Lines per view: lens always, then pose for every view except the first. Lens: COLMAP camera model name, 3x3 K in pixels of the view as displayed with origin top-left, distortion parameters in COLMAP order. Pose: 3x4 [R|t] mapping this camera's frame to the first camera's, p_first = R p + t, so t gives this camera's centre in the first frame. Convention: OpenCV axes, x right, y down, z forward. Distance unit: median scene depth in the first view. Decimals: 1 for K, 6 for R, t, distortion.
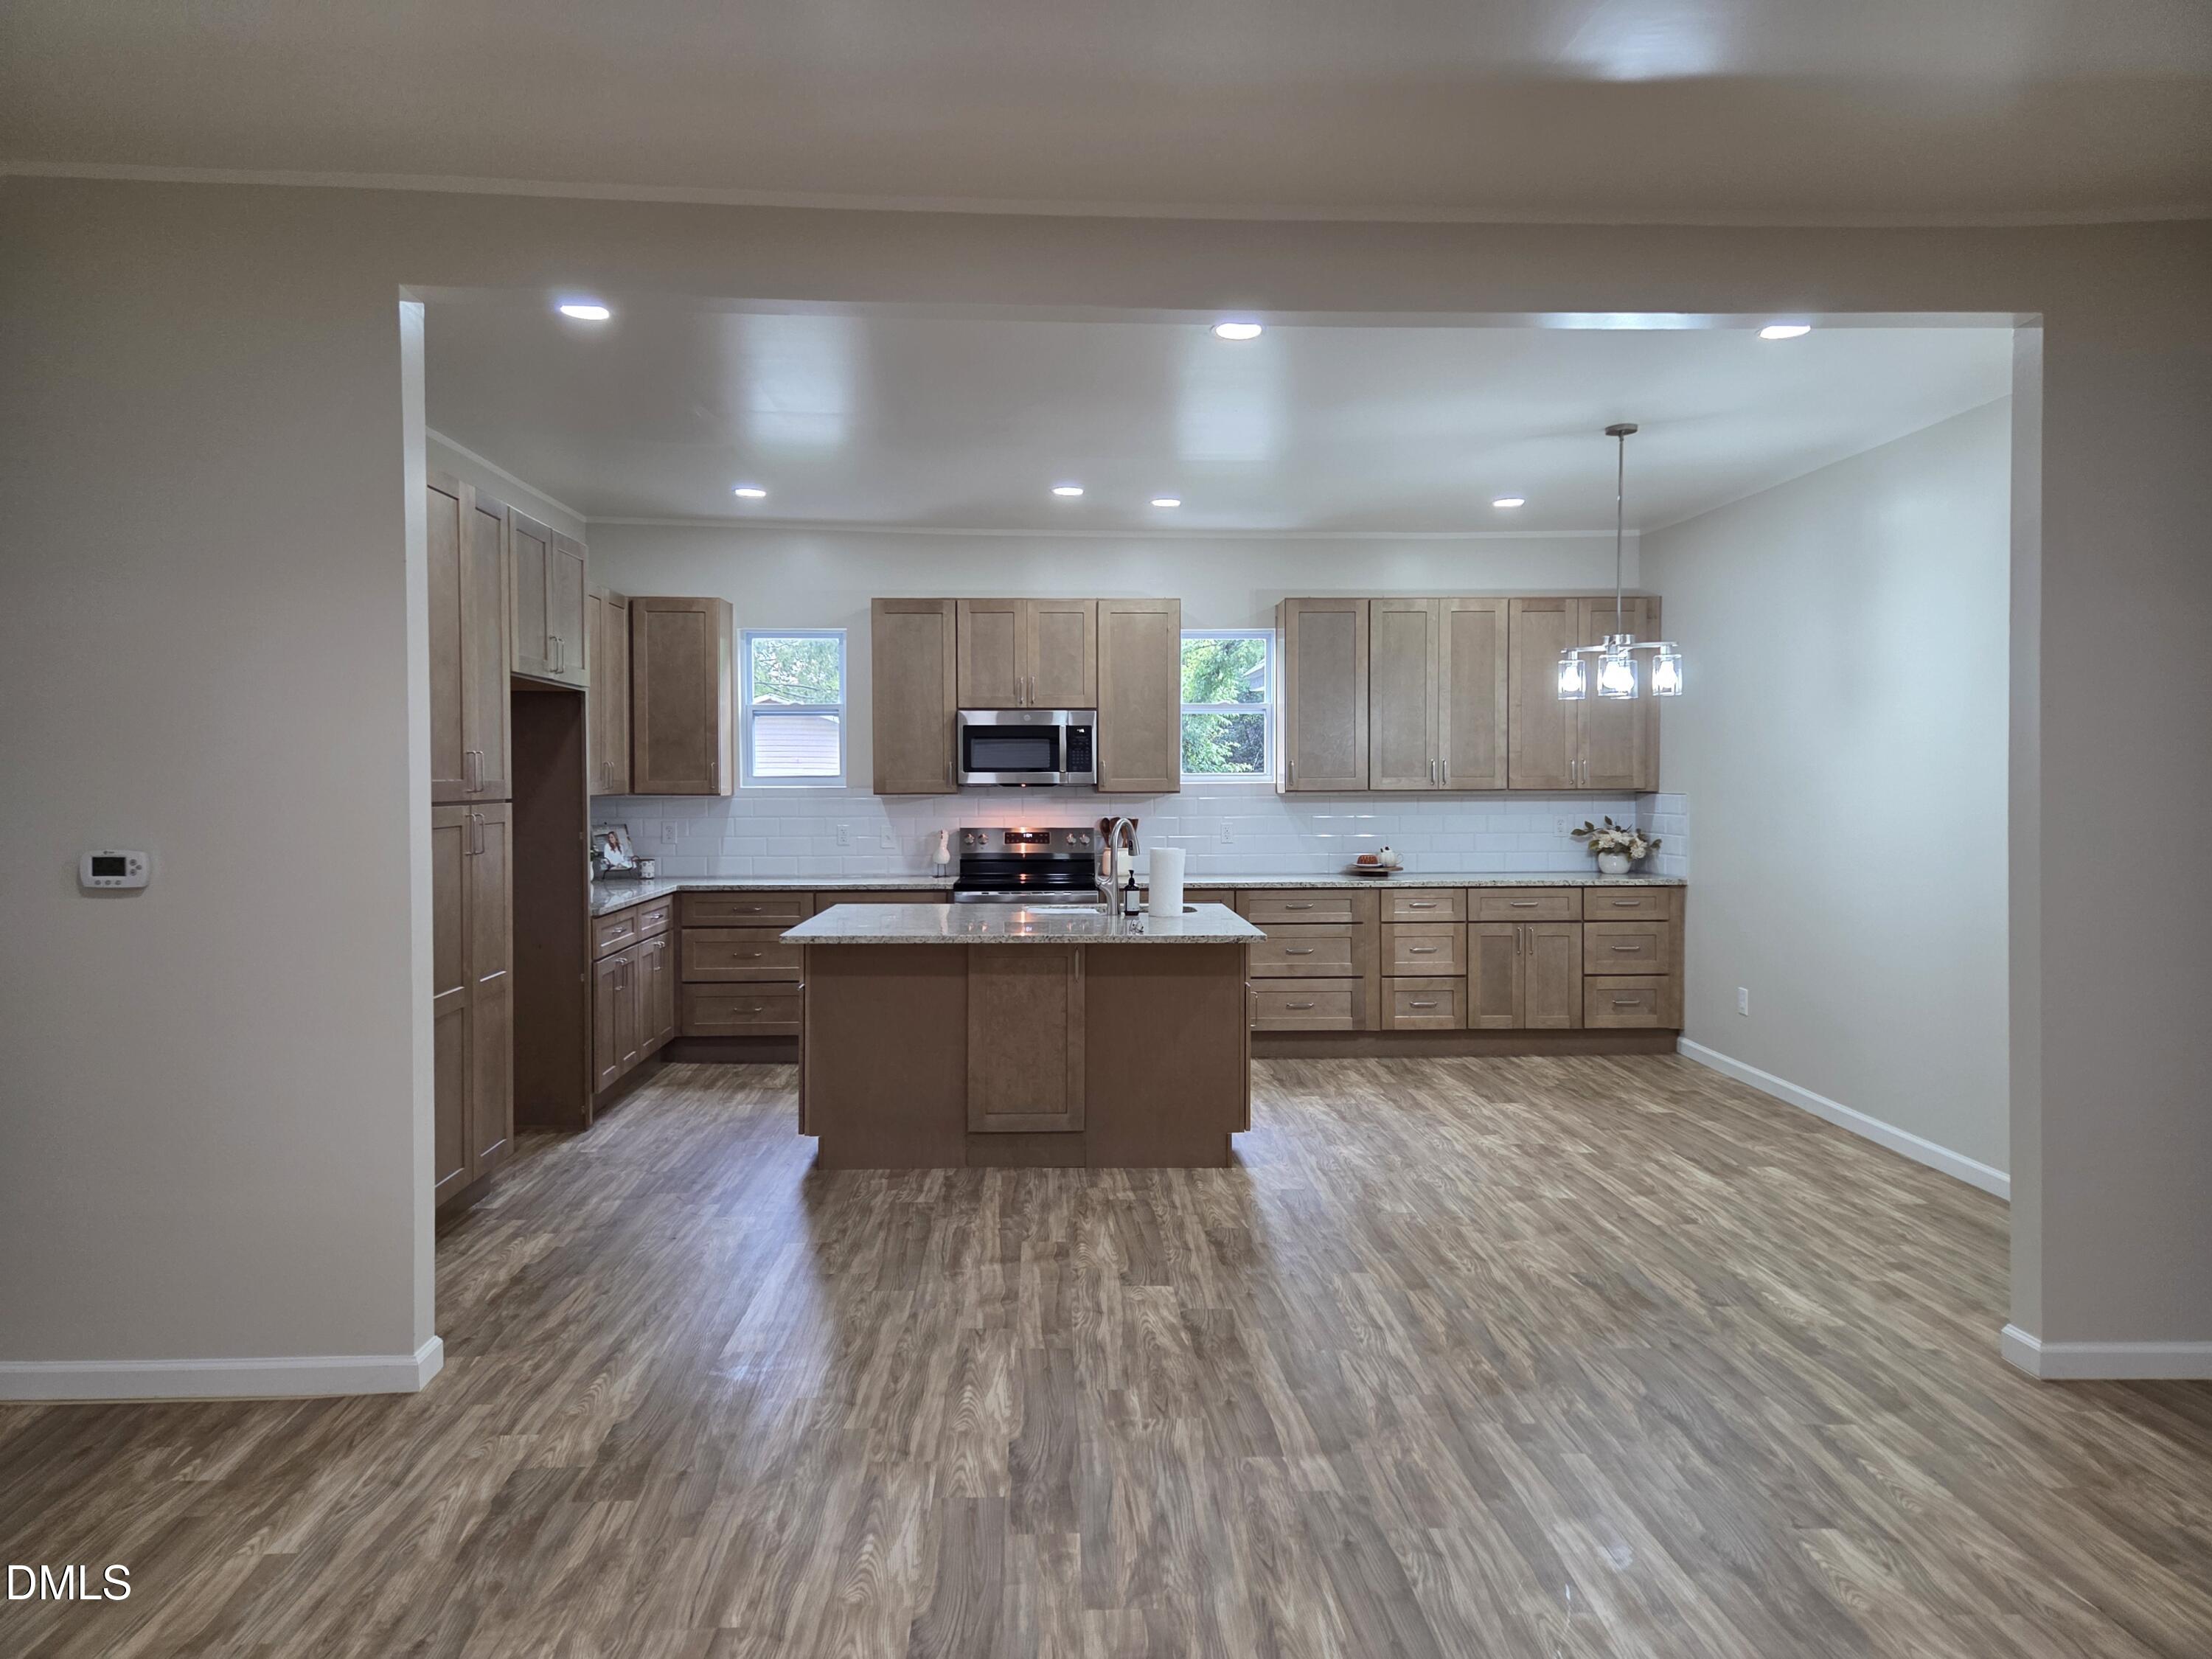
lens RADIAL K [[1474.2, 0, 1106.0], [0, 1474.2, 829.5], [0, 0, 1]] dist [0.081295, -0.069687]
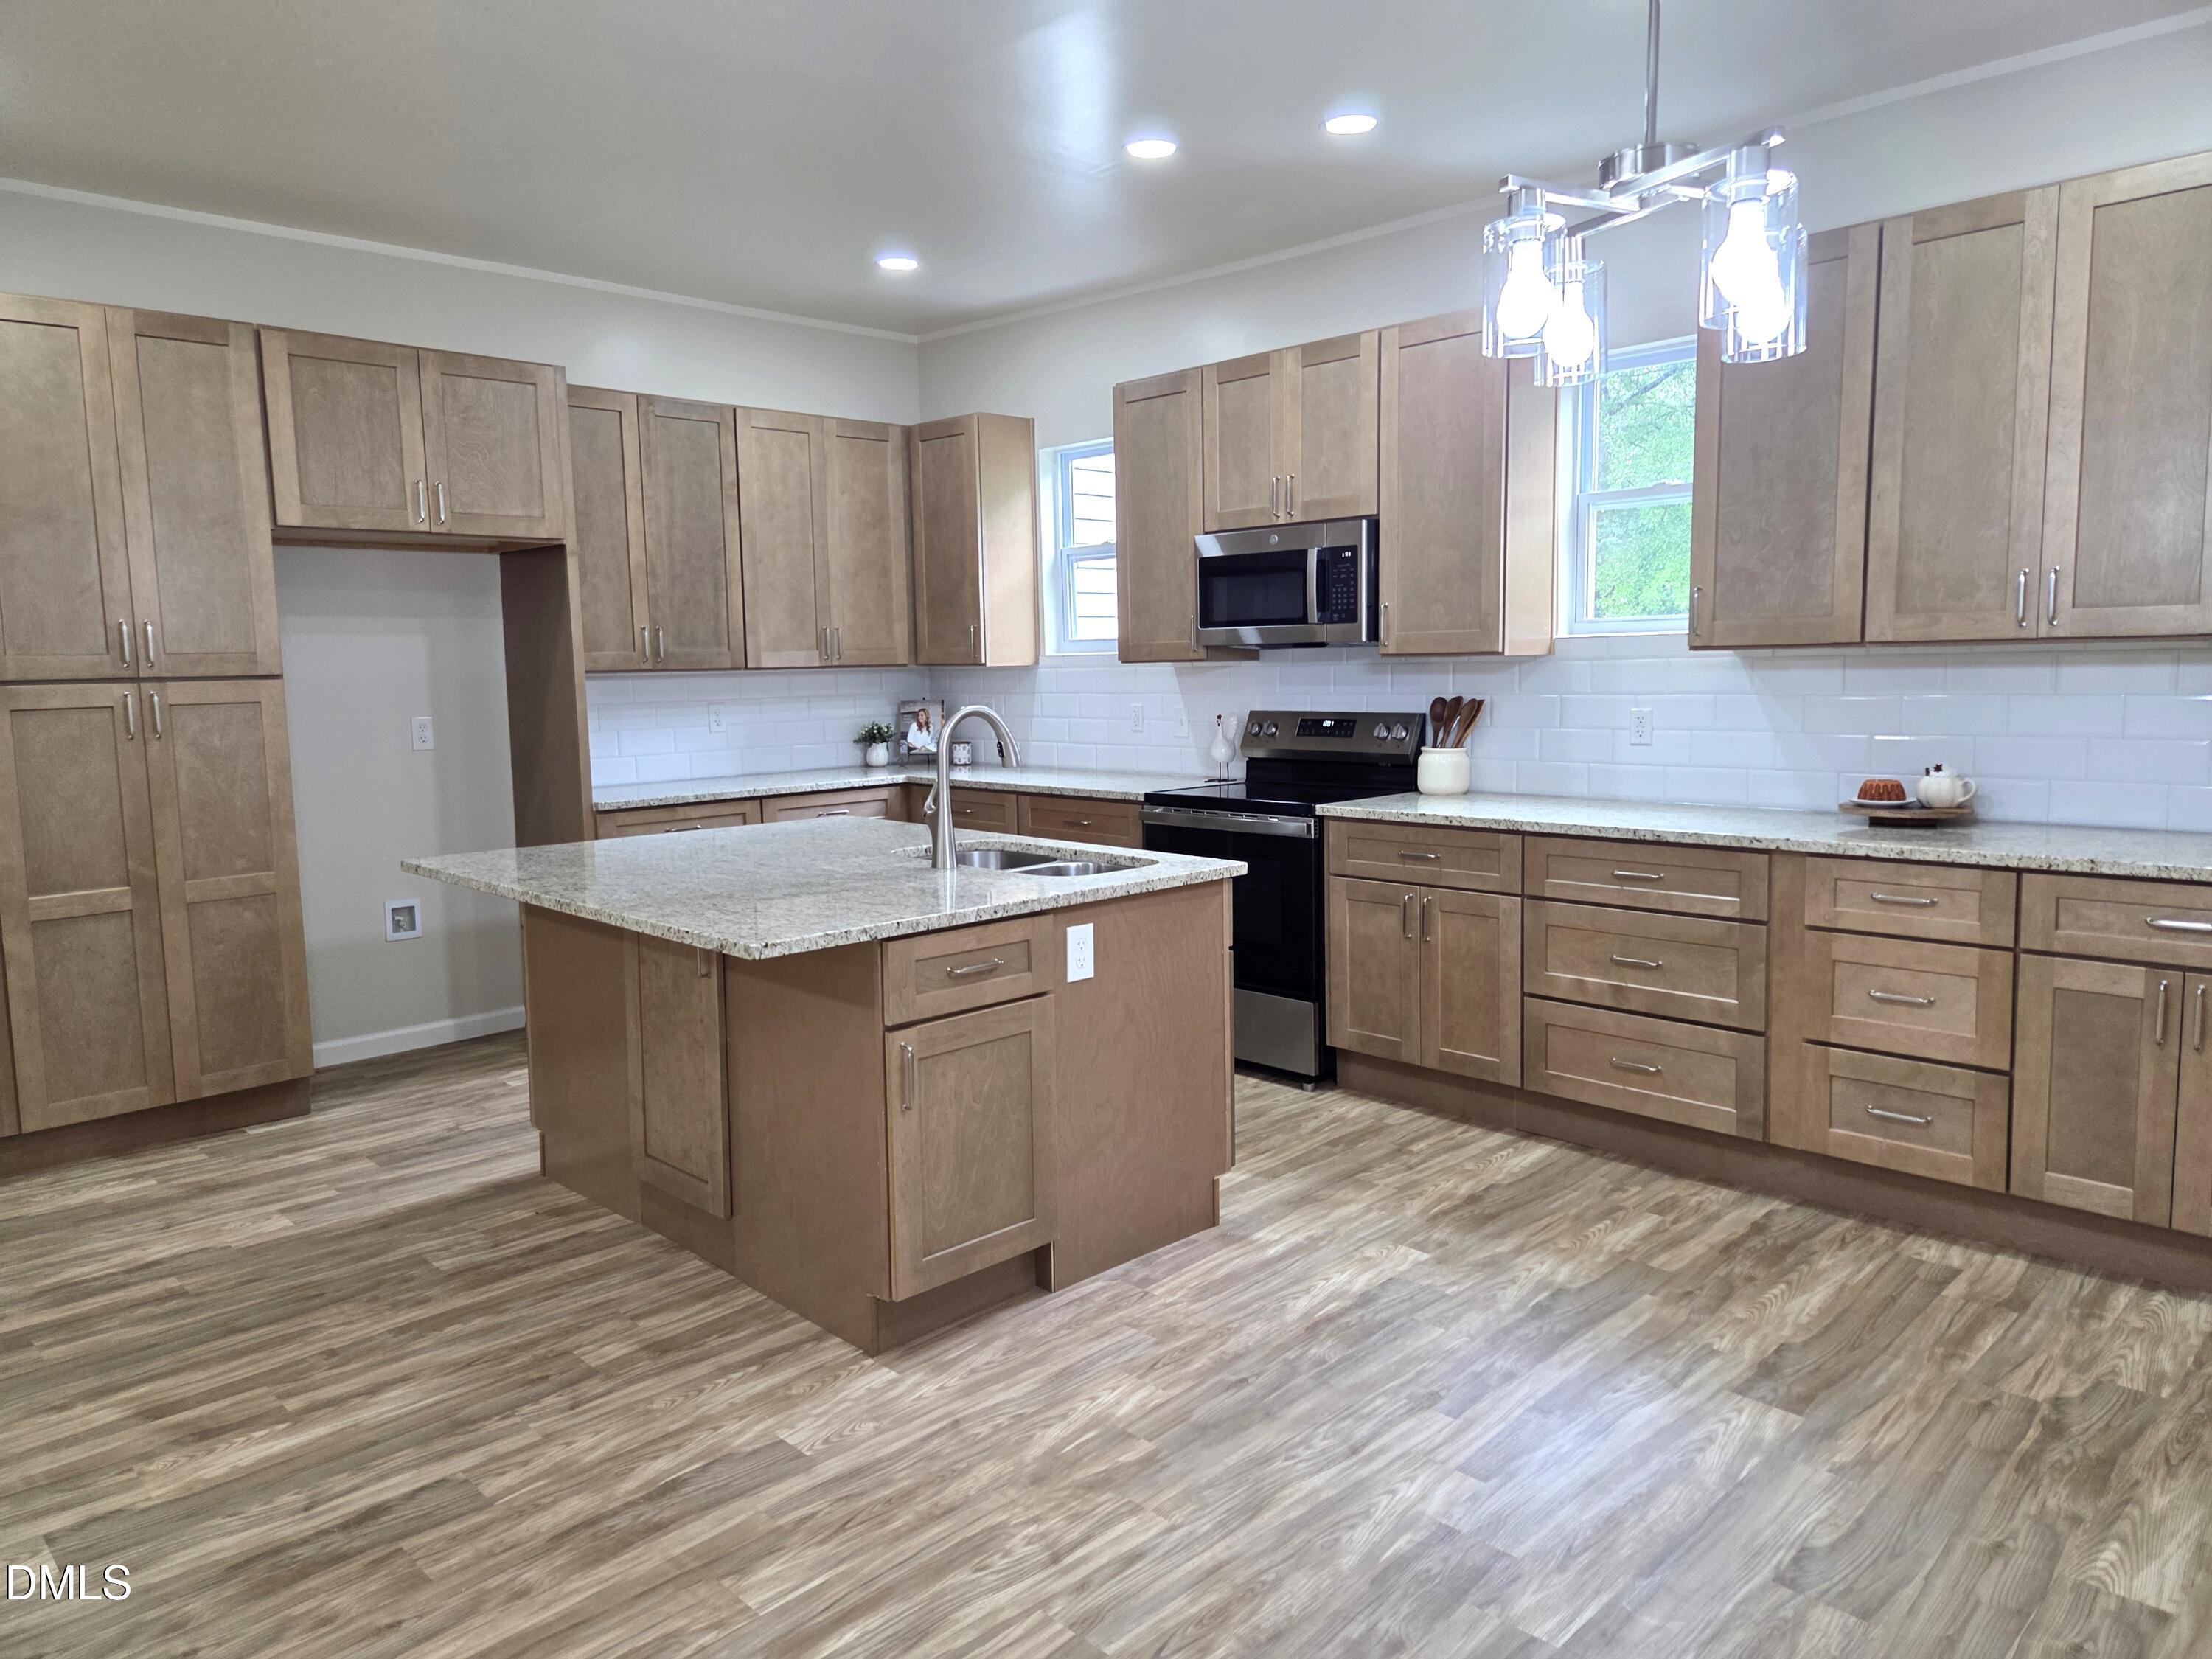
lens RADIAL K [[1474.2, 0, 1106.0], [0, 1474.2, 829.5], [0, 0, 1]] dist [0.081295, -0.069687]
pose [[0.667881, 0.076083, -0.740369, 0.386522], [-0.005134, 0.995209, 0.097639, -0.013340], [0.744250, -0.061410, 0.665072, 0.517294]]
